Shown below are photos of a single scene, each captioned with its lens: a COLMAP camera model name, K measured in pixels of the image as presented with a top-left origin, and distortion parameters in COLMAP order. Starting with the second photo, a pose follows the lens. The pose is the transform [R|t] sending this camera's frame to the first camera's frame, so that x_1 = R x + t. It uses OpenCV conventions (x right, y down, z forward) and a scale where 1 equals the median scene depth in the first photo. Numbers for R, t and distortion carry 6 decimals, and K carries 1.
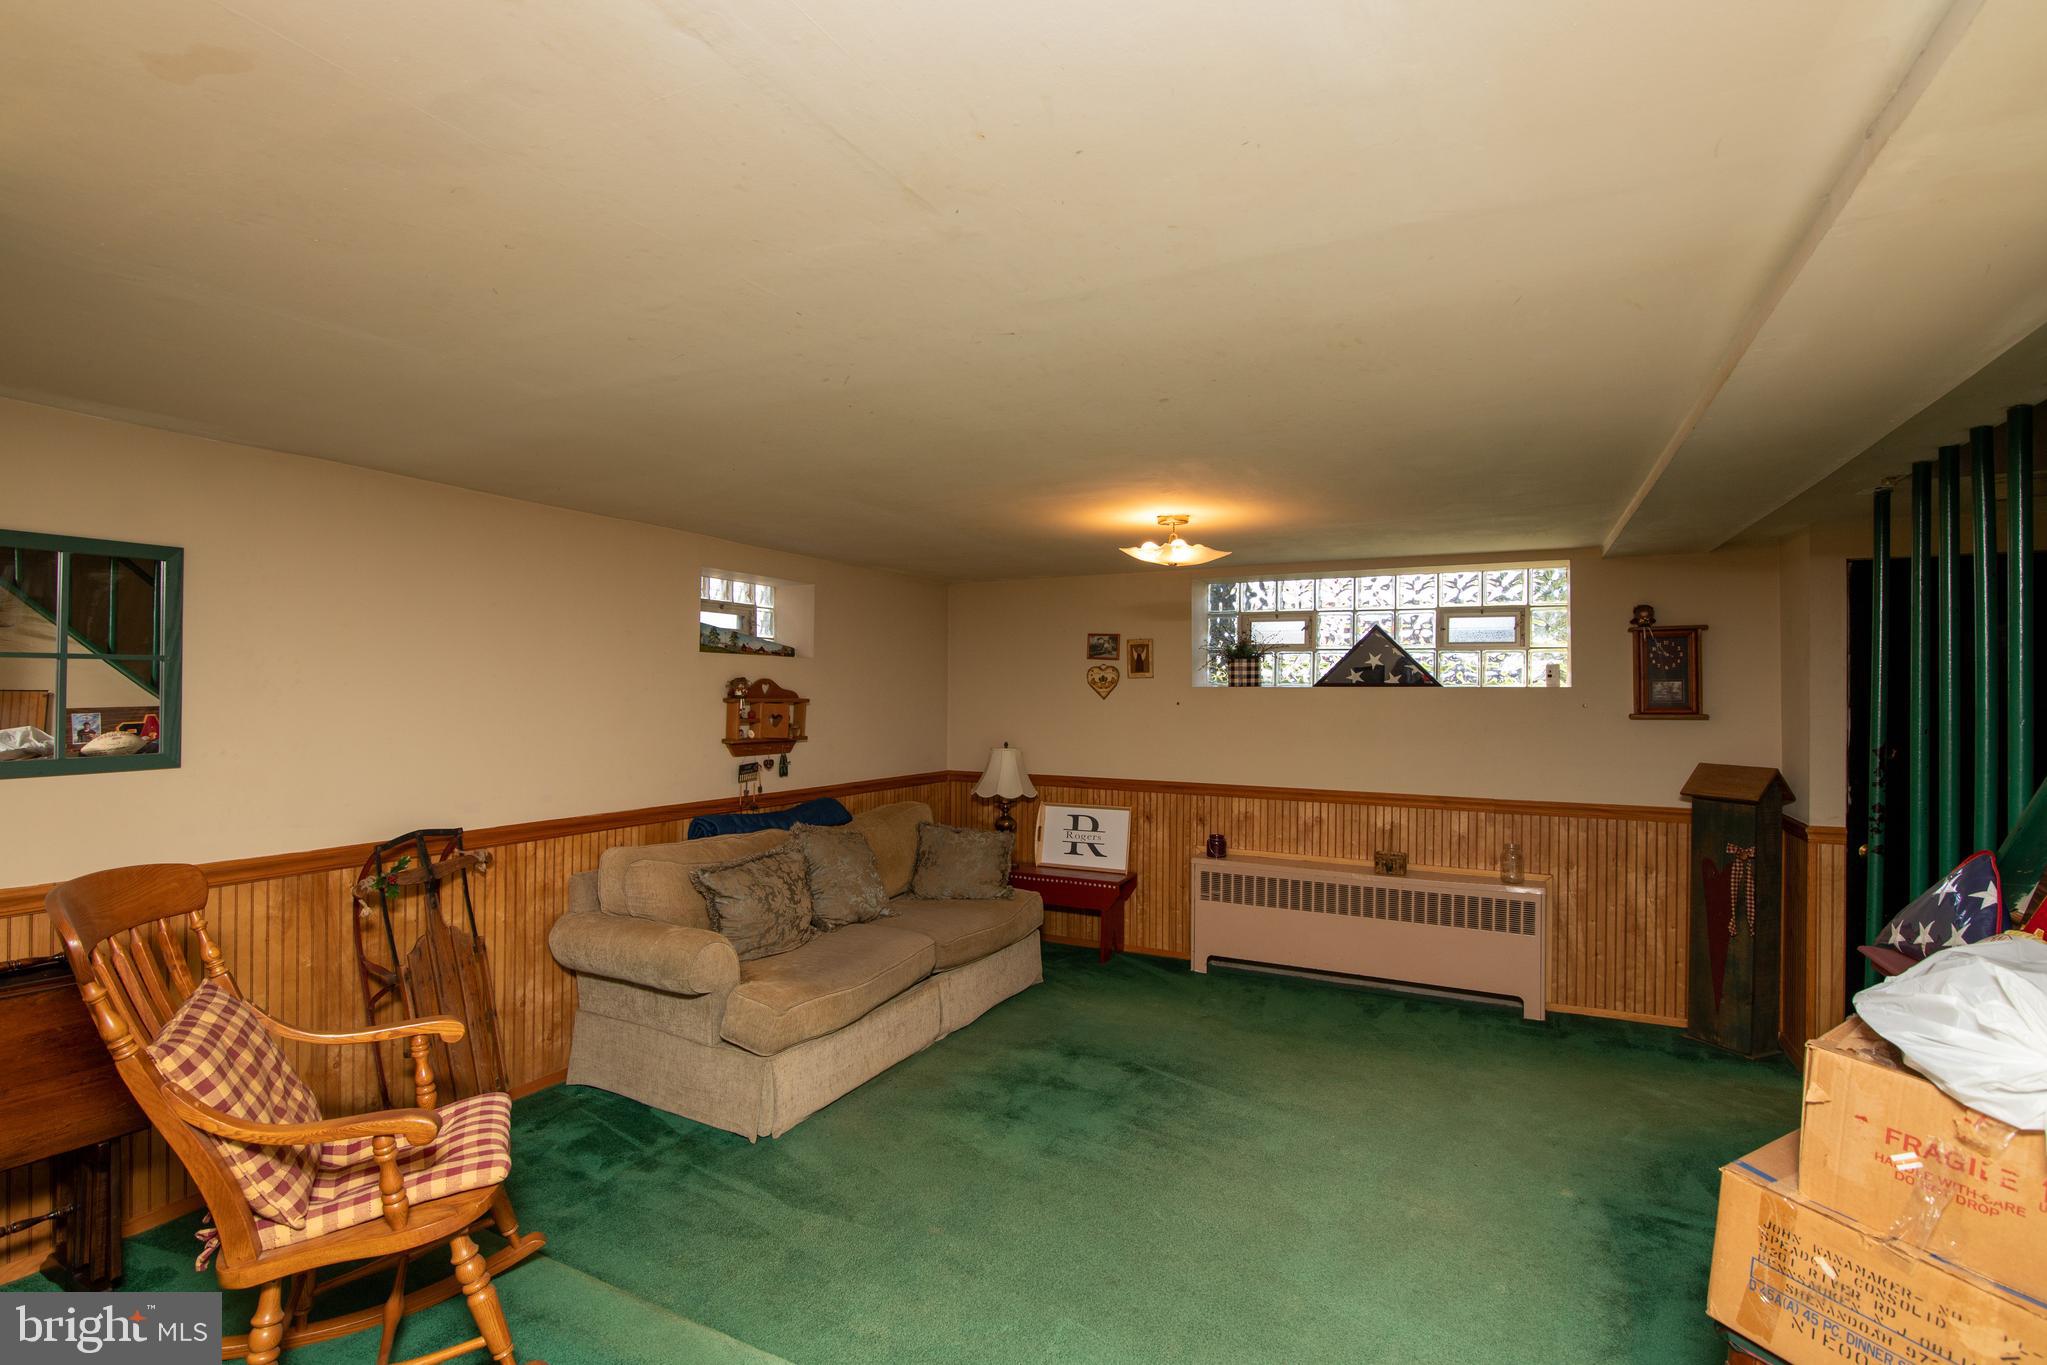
lens RADIAL K [[945.5, 0, 1019.1], [0, 945.5, 683.5], [0, 0, 1]] dist [-0.018936, 0.000161]
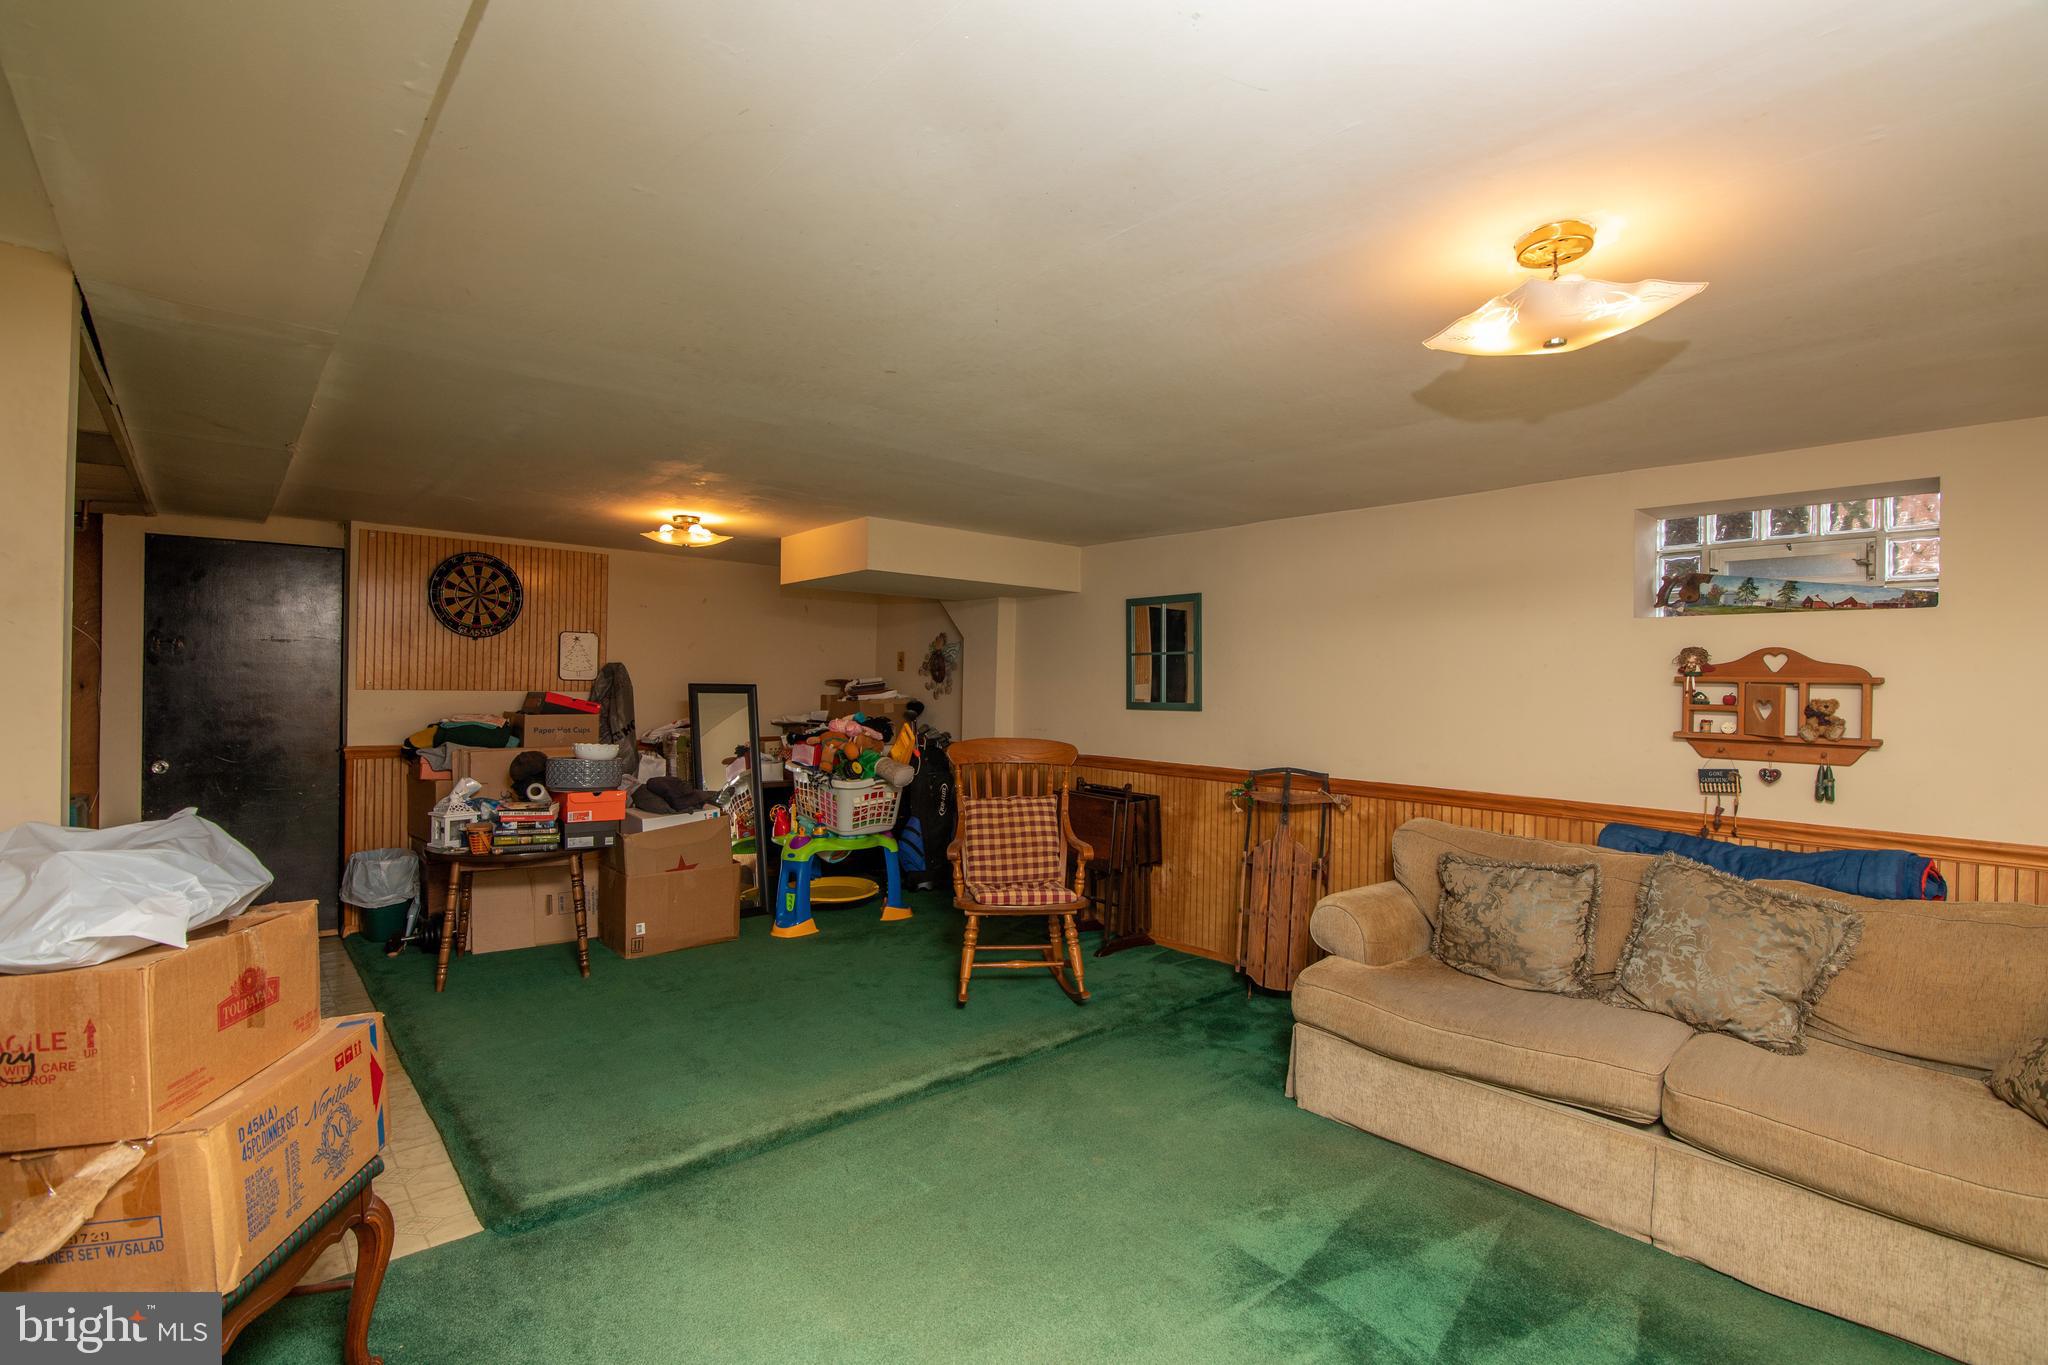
lens RADIAL K [[945.9, 0, 1019.6], [0, 945.9, 683.5], [0, 0, 1]] dist [-0.018936, 0.000161]
pose [[-0.367108, -0.012392, -0.930096, 0.550496], [-0.006284, 0.999921, -0.010841, 0.032271], [0.930157, 0.001865, -0.367157, 0.779437]]
